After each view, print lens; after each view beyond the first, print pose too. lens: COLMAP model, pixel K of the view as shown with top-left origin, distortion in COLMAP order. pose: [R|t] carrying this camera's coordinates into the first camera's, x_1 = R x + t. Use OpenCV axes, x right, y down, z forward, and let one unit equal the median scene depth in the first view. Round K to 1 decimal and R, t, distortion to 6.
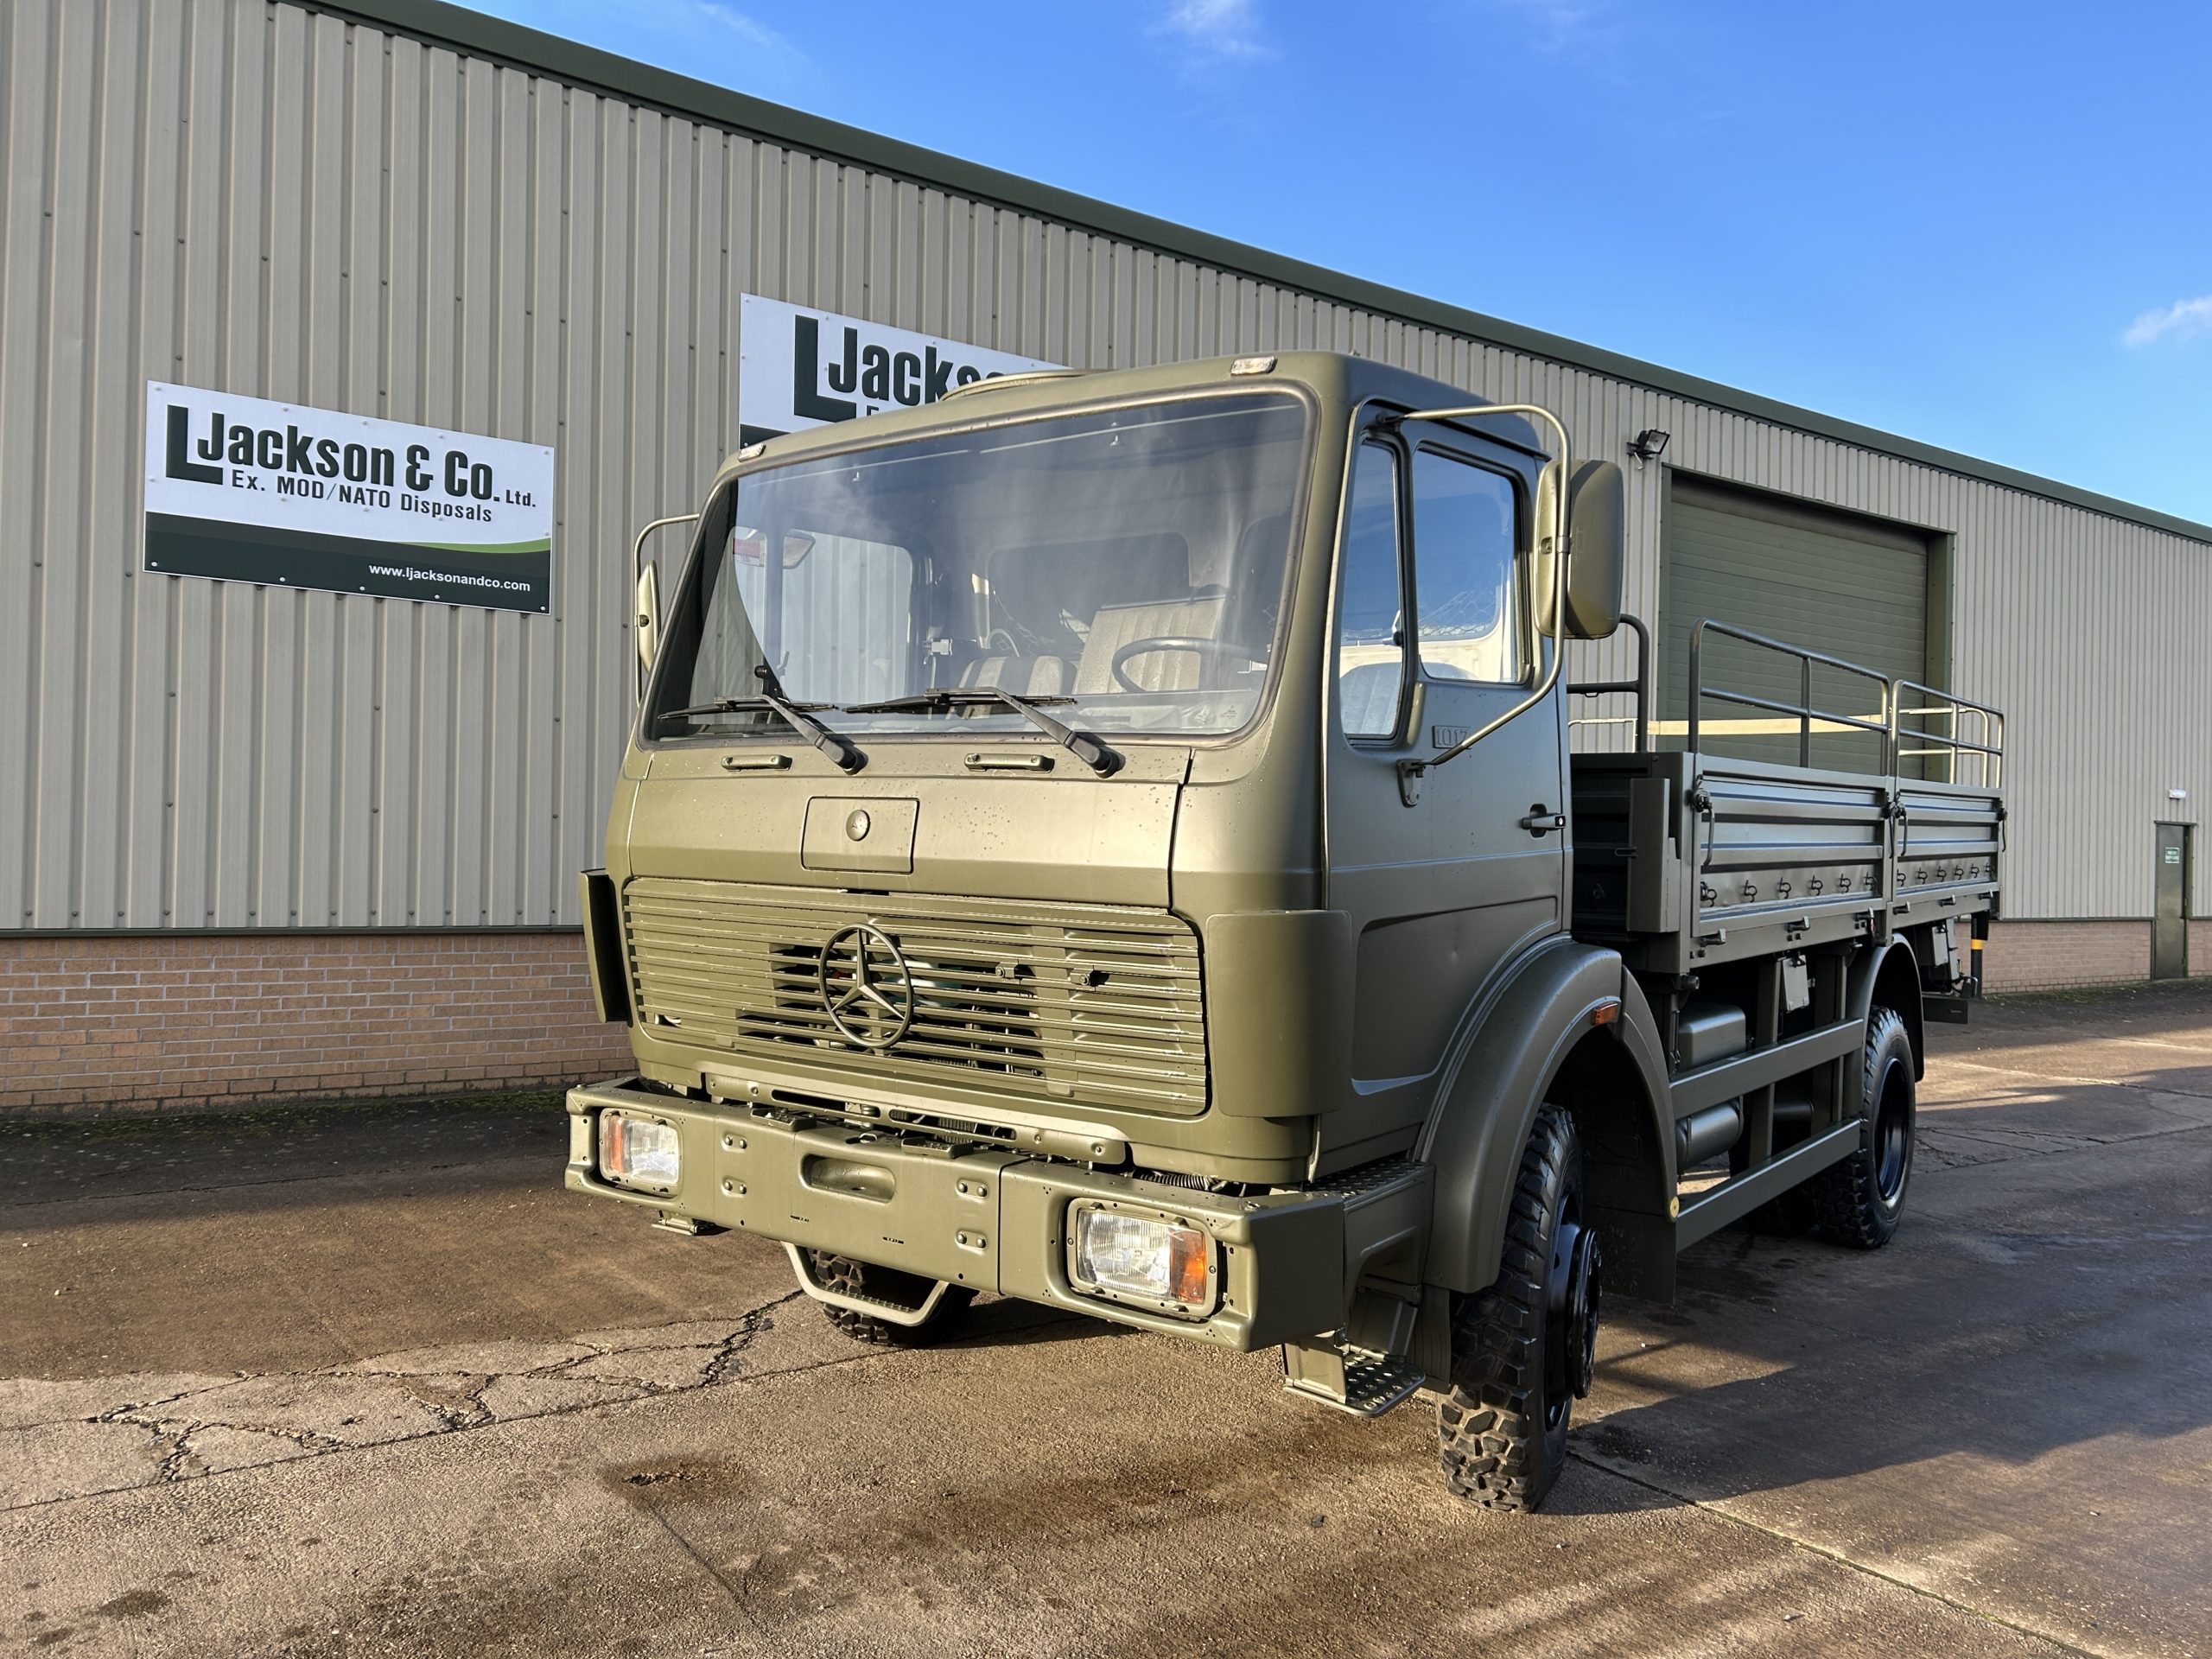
lens RADIAL K [[1657.5, 0, 1096.5], [0, 1657.5, 859.2], [0, 0, 1]] dist [0.066178, -0.070074]
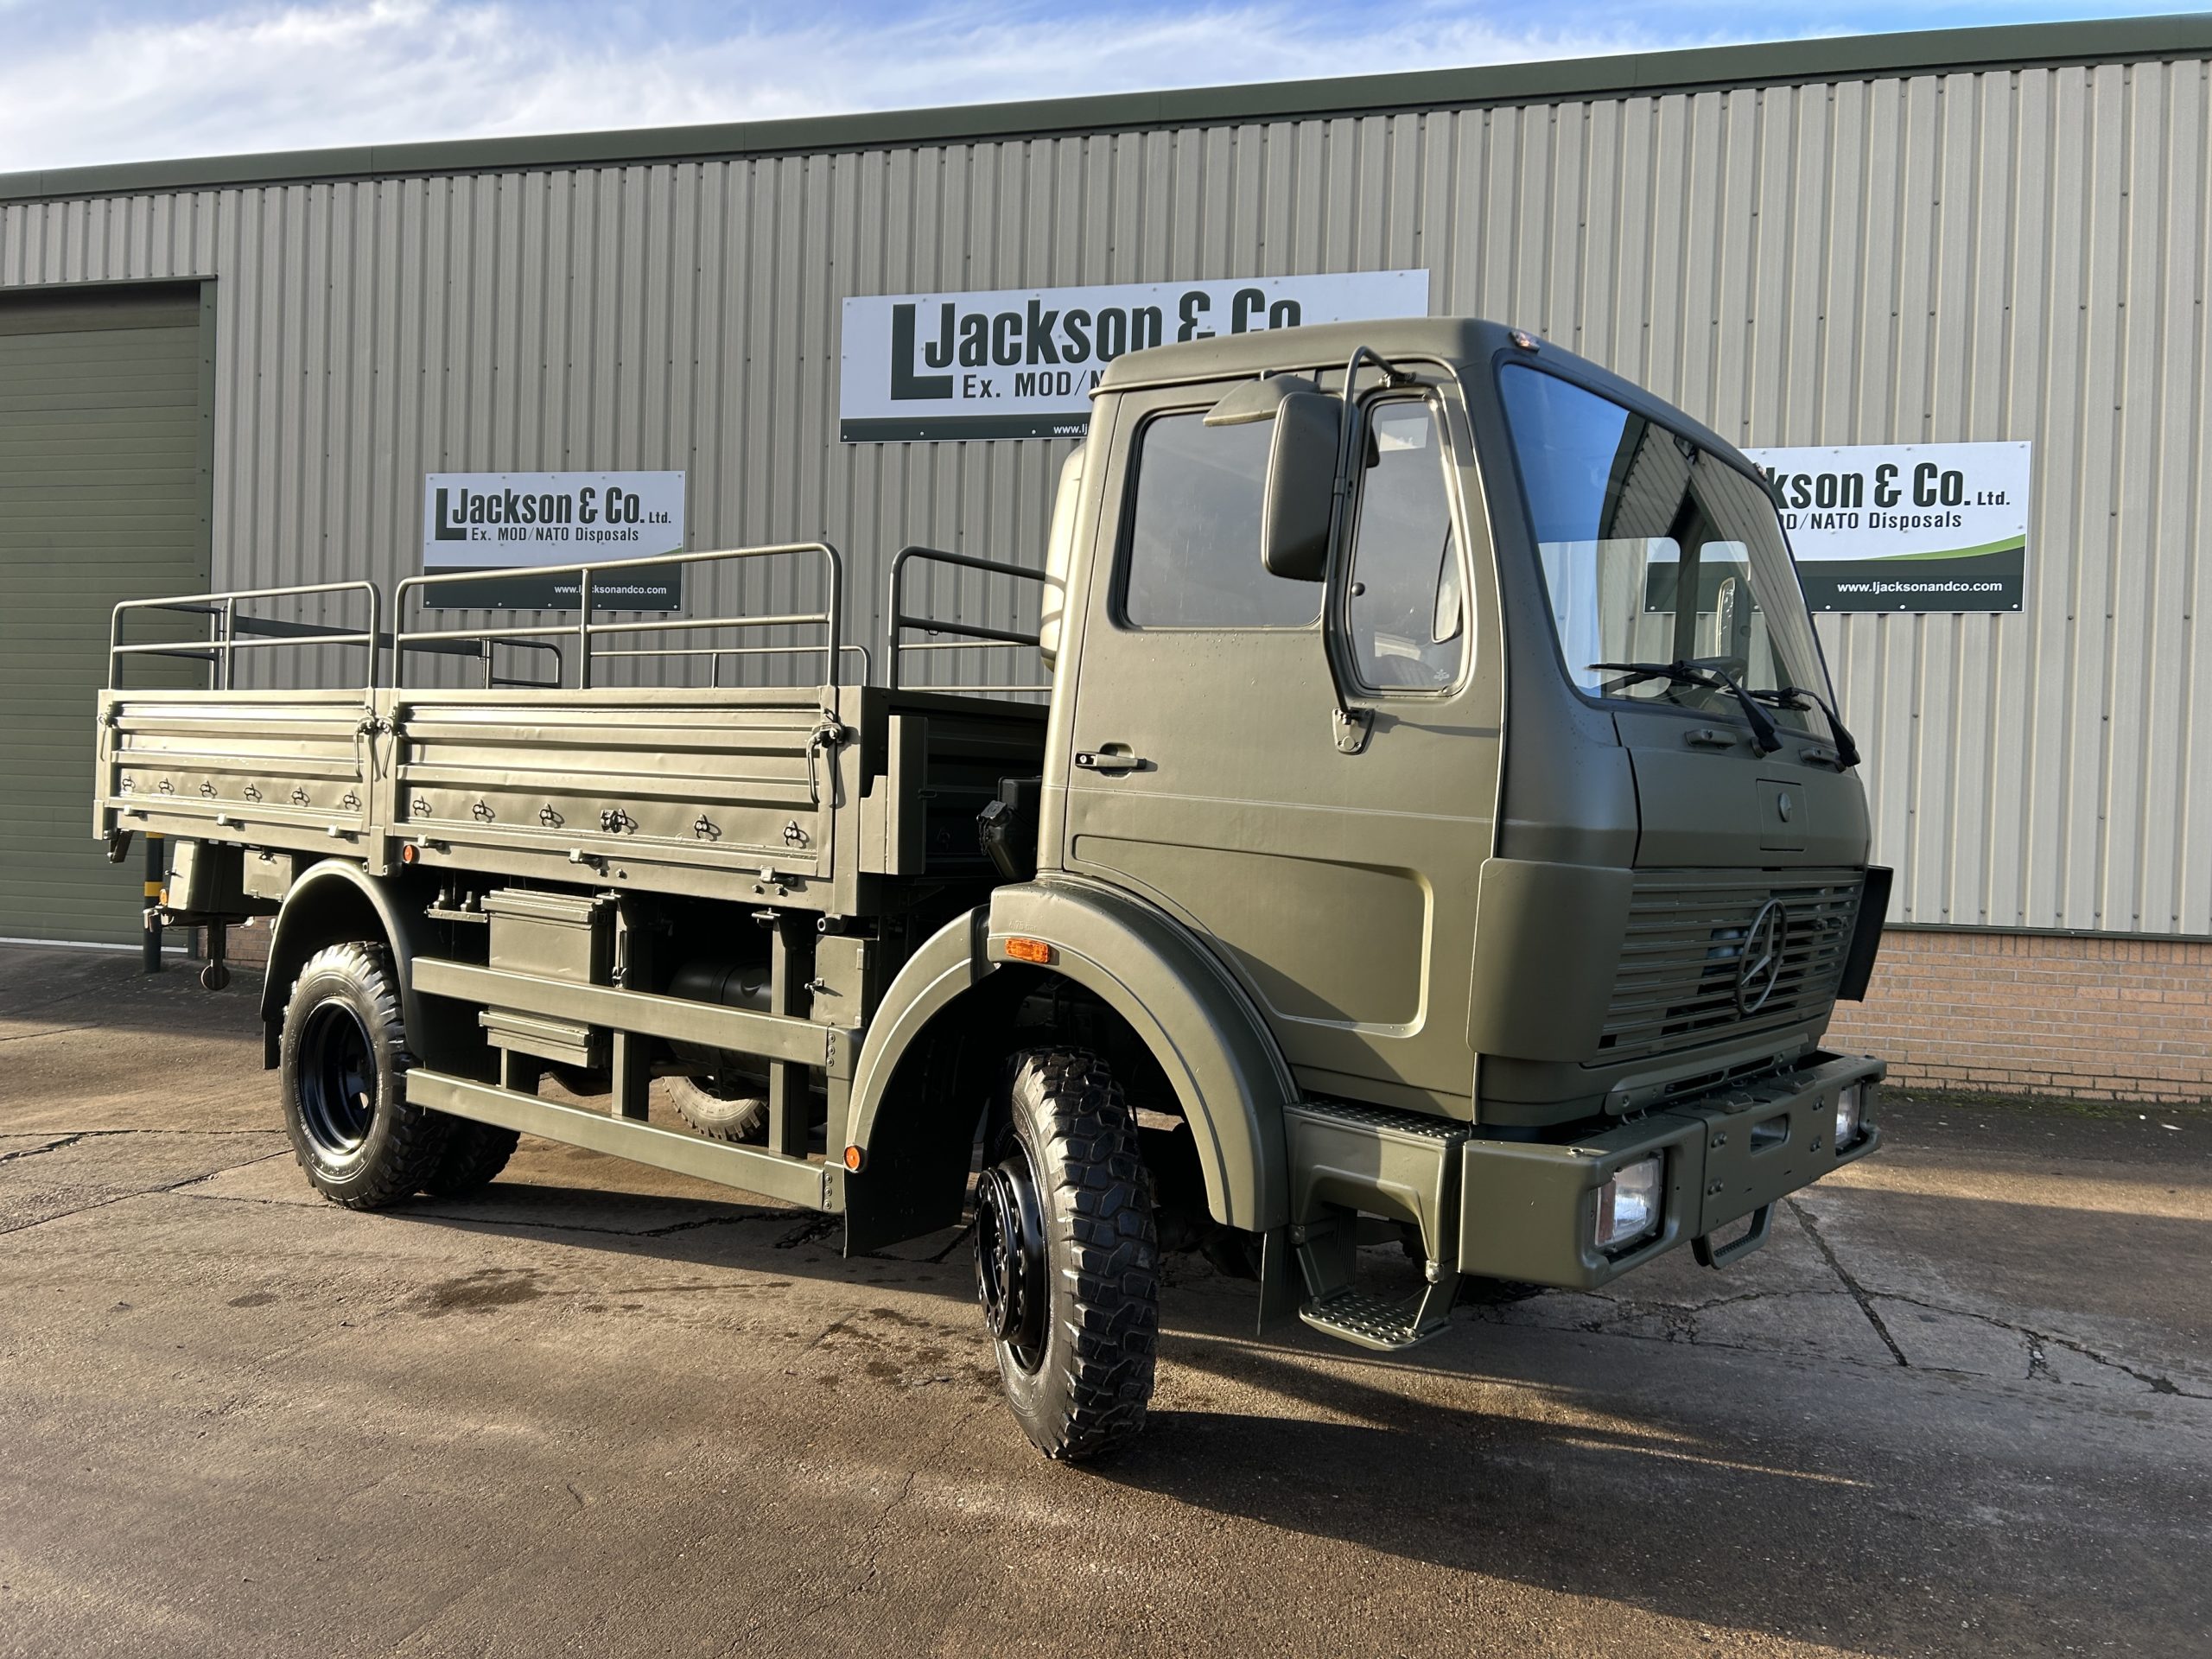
lens RADIAL K [[1657.5, 0, 1085.5], [0, 1657.5, 847.9], [0, 0, 1]] dist [0.066178, -0.070074]
pose [[0.656080, 0.014997, -0.754542, 0.817717], [-0.019572, 0.999804, 0.002854, 0.014876], [0.754437, 0.012895, 0.656246, 0.467948]]
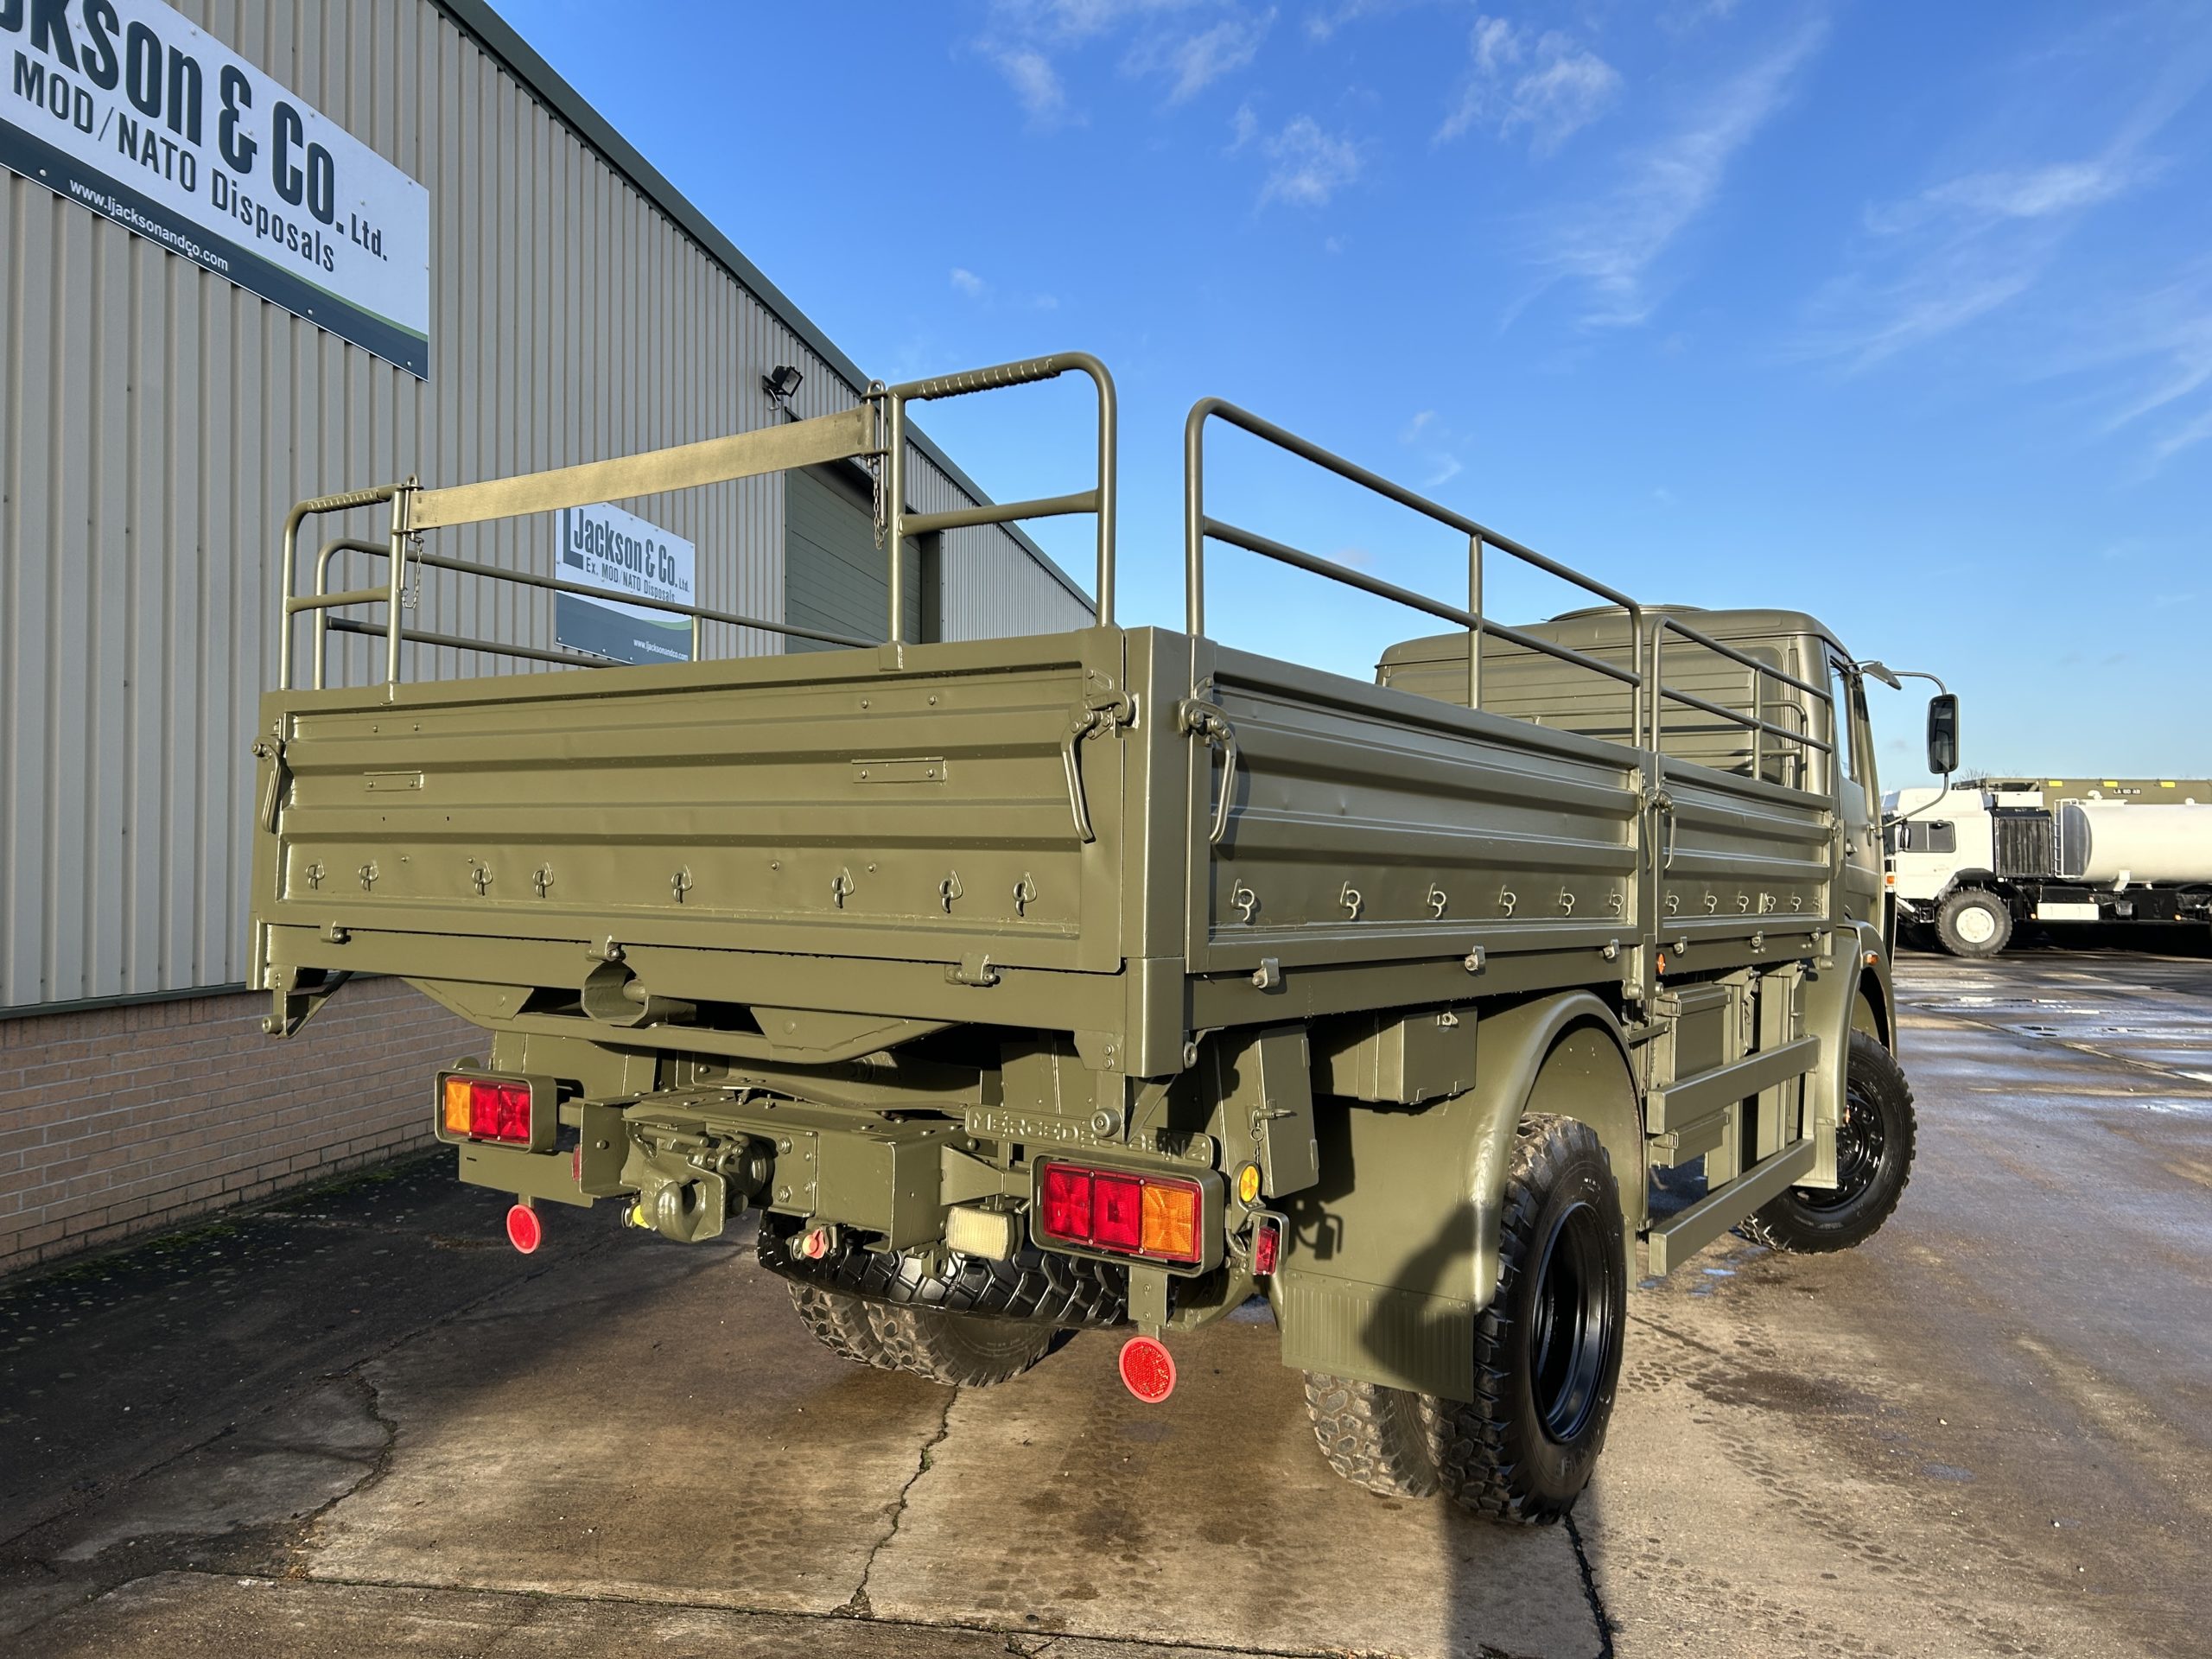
lens RADIAL K [[1657.5, 0, 1113.6], [0, 1657.5, 827.7], [0, 0, 1]] dist [0.066178, -0.070074]
pose [[0.689237, -0.003065, 0.724530, -0.311872], [0.008330, 0.999958, -0.003693, -0.016976], [-0.724488, 0.008581, 0.689234, 0.462677]]
